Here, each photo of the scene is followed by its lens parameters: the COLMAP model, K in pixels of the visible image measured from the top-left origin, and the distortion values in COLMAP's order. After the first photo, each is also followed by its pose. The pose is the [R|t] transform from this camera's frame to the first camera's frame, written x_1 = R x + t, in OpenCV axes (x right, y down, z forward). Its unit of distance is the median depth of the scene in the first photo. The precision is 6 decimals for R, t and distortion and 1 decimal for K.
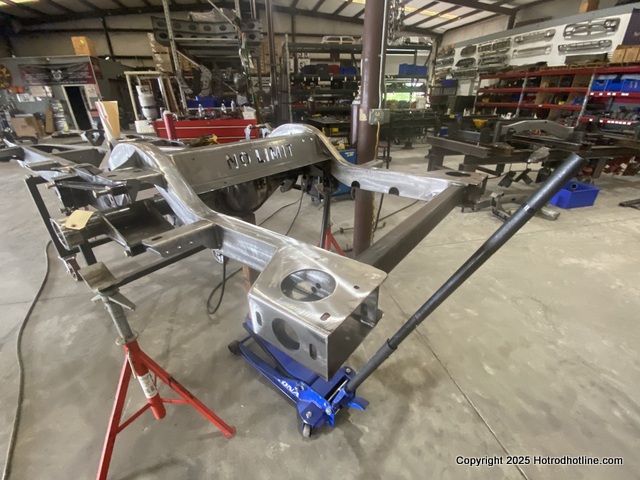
lens RADIAL K [[279.9, 0, 310.0], [0, 279.9, 247.4], [0, 0, 1]] dist [-0.021093, -0.005754]
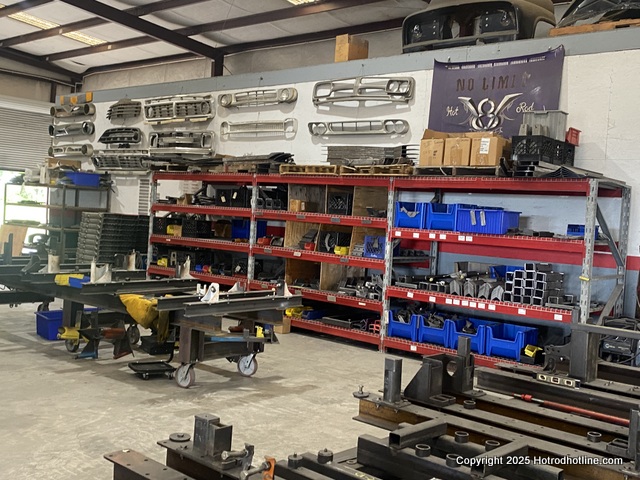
lens RADIAL K [[708.9, 0, 317.4], [0, 708.9, 240.2], [0, 0, 1]] dist [0.063865, 0.000000]
pose [[0.788159, 0.056071, 0.612913, 0.254153], [0.212008, 0.910162, -0.355891, -0.176120], [-0.577805, 0.410441, 0.705464, 0.269960]]
